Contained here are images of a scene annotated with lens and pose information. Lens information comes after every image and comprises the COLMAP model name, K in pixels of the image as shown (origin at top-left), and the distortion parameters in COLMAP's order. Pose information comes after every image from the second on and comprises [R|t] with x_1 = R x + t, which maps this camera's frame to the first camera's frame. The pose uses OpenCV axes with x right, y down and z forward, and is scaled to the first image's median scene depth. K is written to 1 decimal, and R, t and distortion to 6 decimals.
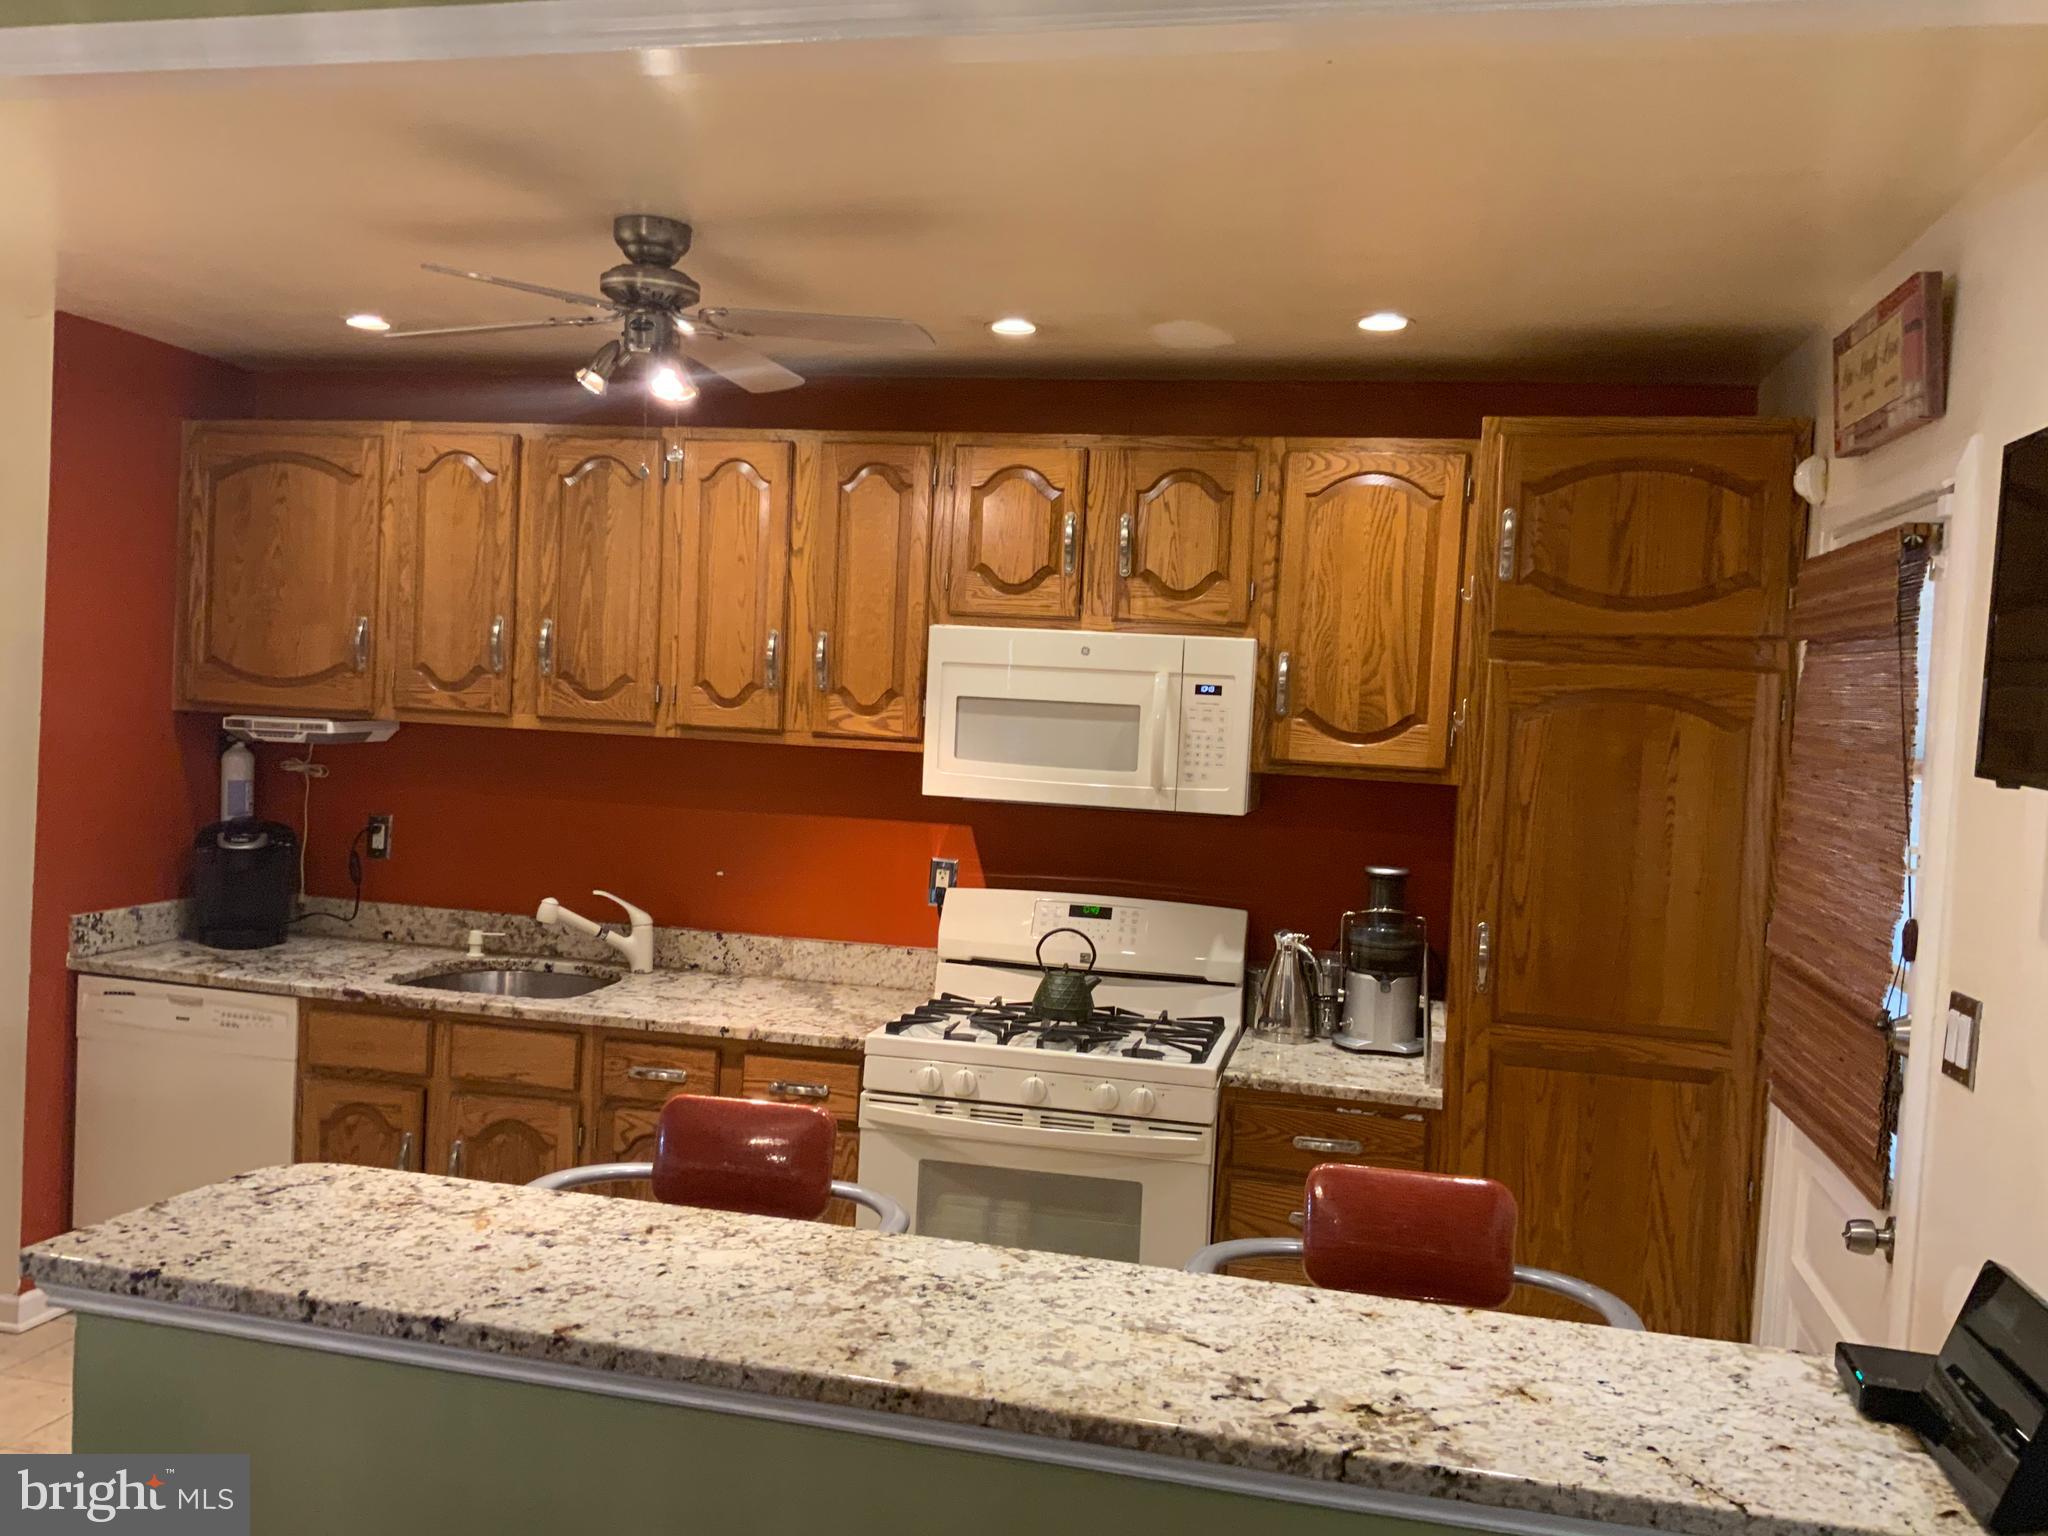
lens RADIAL K [[1665.1, 0, 1047.3], [0, 1665.1, 784.6], [0, 0, 1]] dist [0.099161, -0.208019]
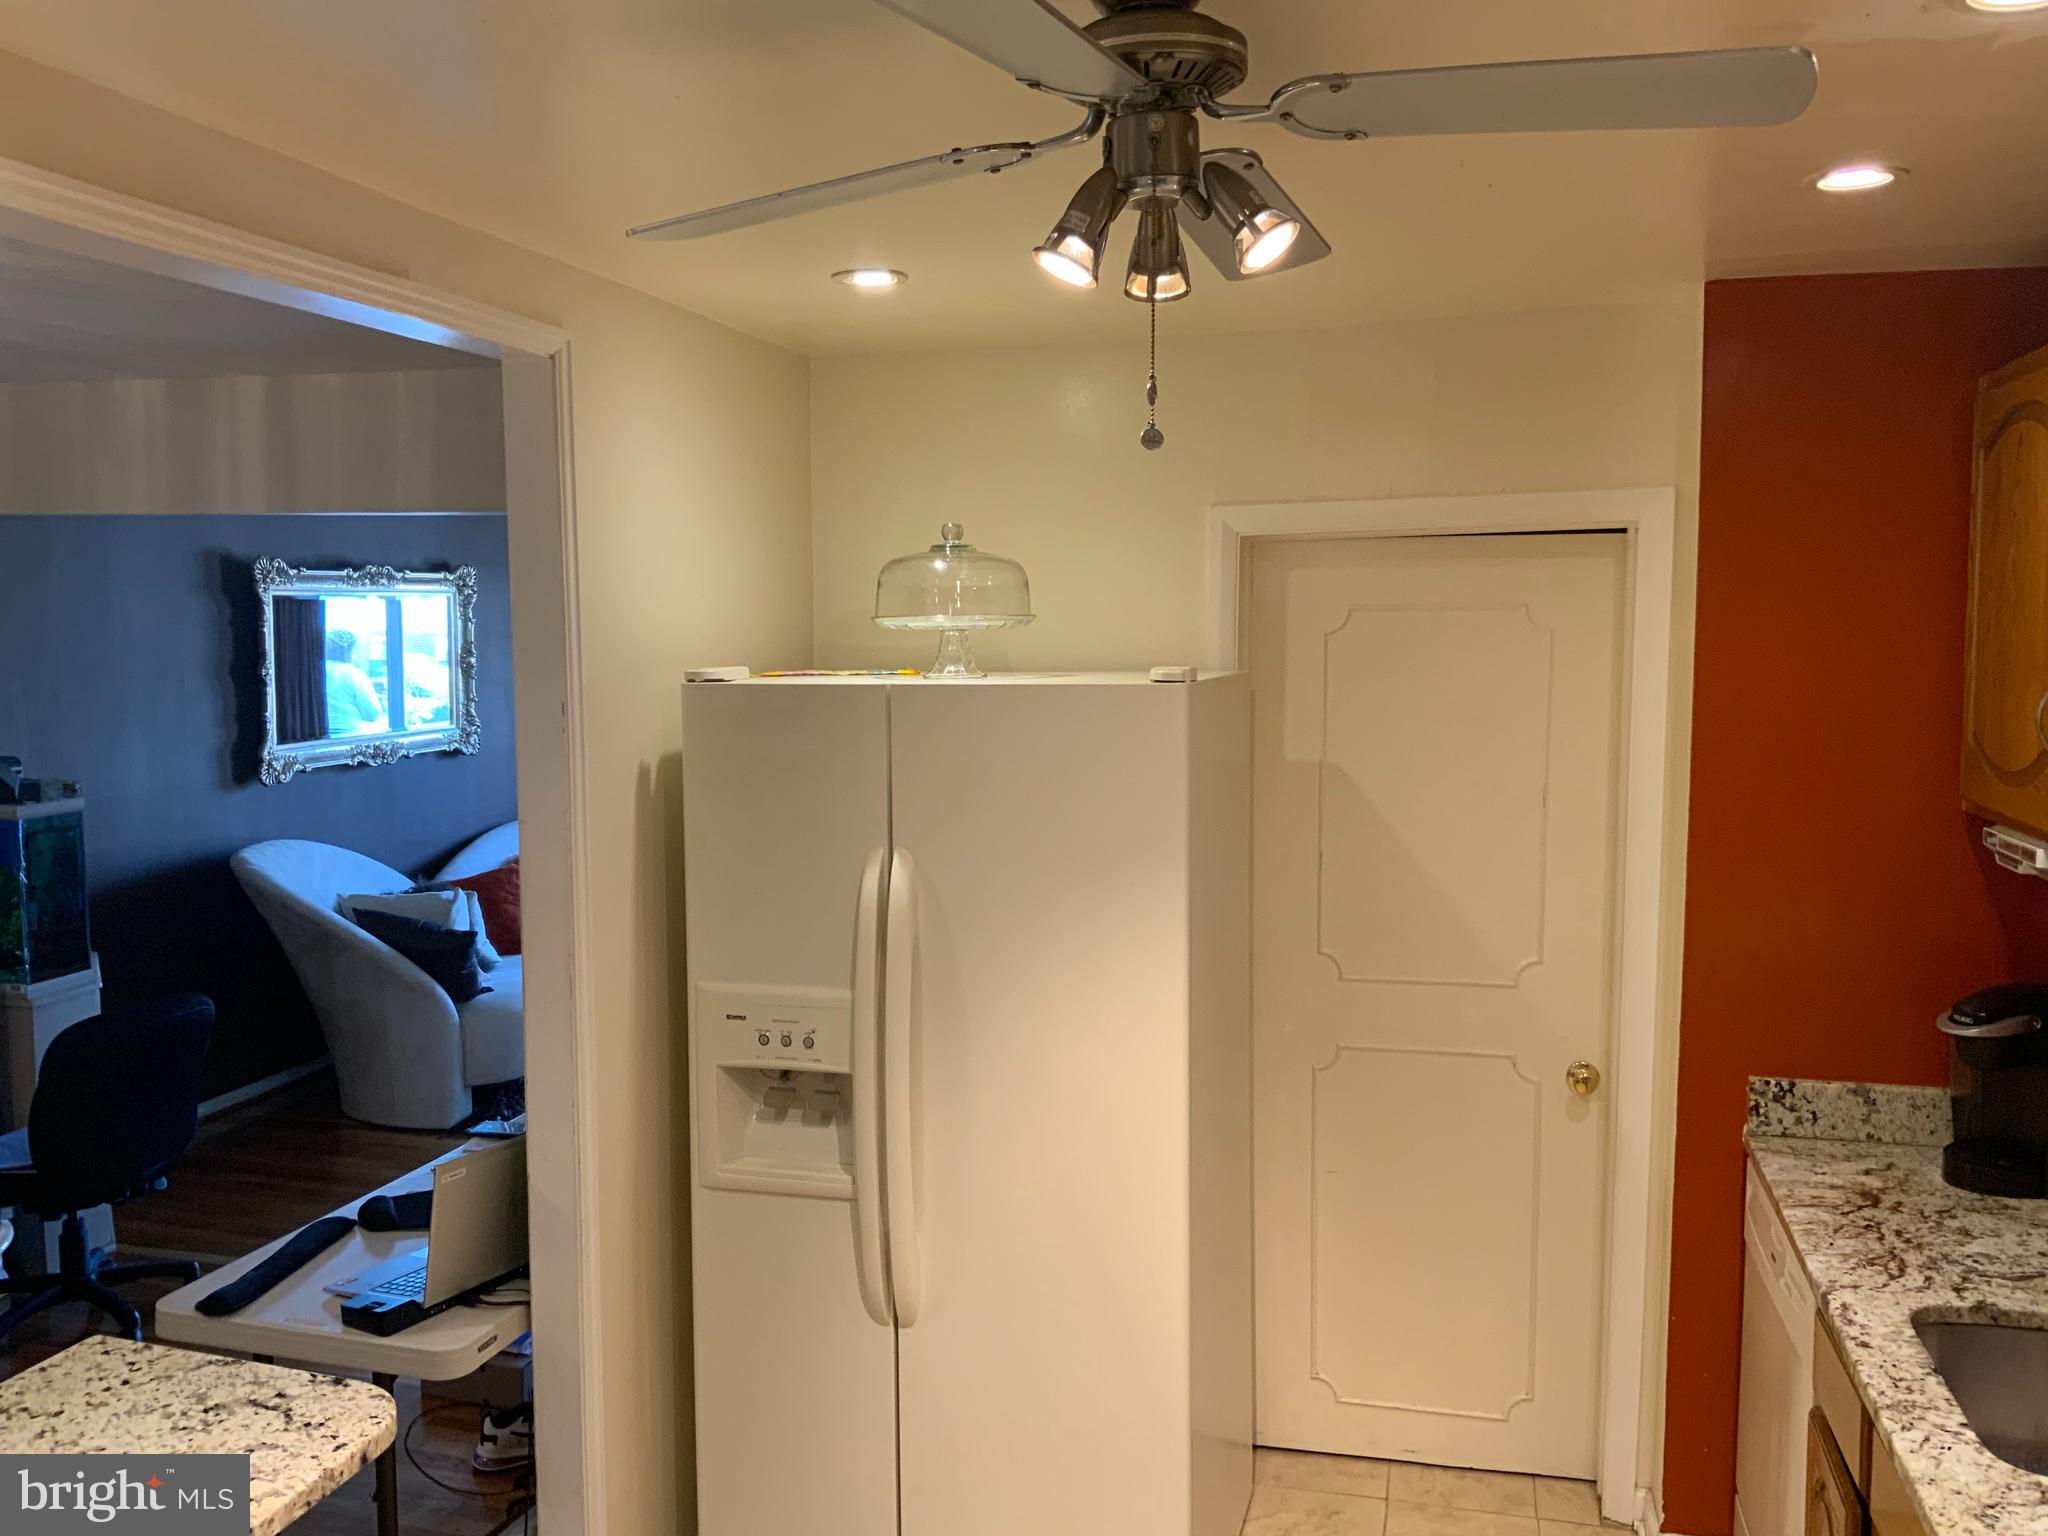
lens RADIAL K [[1709.0, 0, 1024.0], [0, 1709.0, 768.0], [0, 0, 1]] dist [-0.002344, 0.000324]
pose [[-0.057955, 0.037561, -0.997612, 0.234474], [-0.051912, 0.997827, 0.040585, -0.088021], [0.996969, 0.054140, -0.055879, 0.838608]]
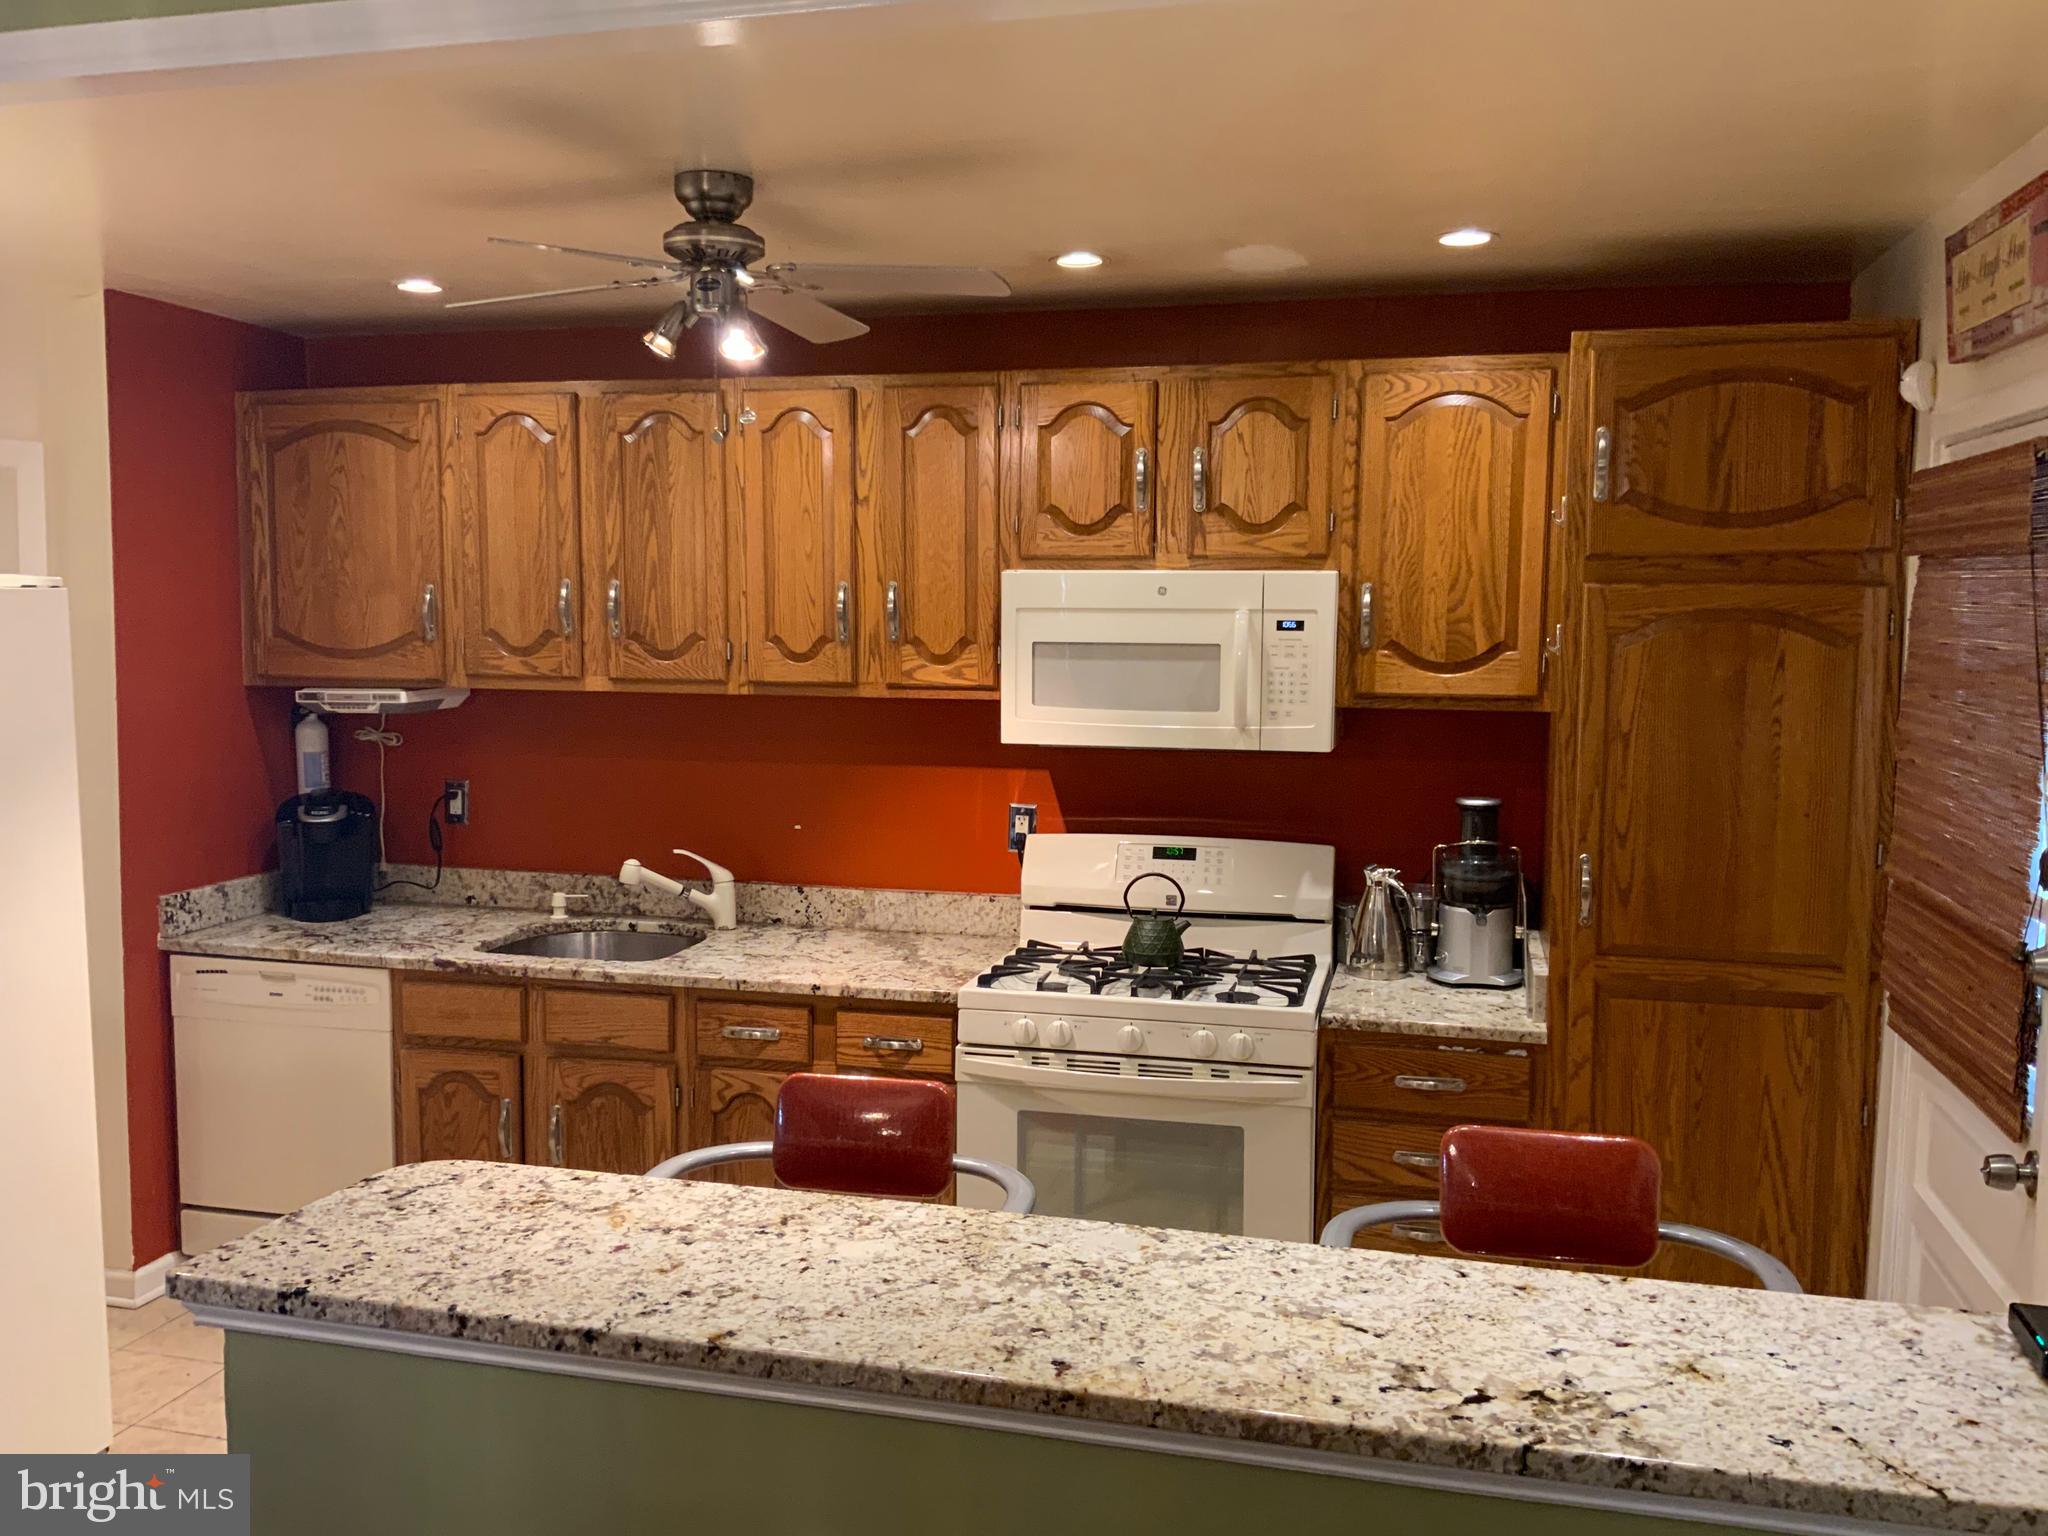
lens RADIAL K [[1665.1, 0, 1047.3], [0, 1665.1, 784.6], [0, 0, 1]] dist [0.099161, -0.208019]
pose [[0.998818, -0.040727, -0.026540, -0.025241], [0.042034, 0.997829, 0.050705, -0.020690], [0.024417, -0.051760, 0.998361, 0.015067]]
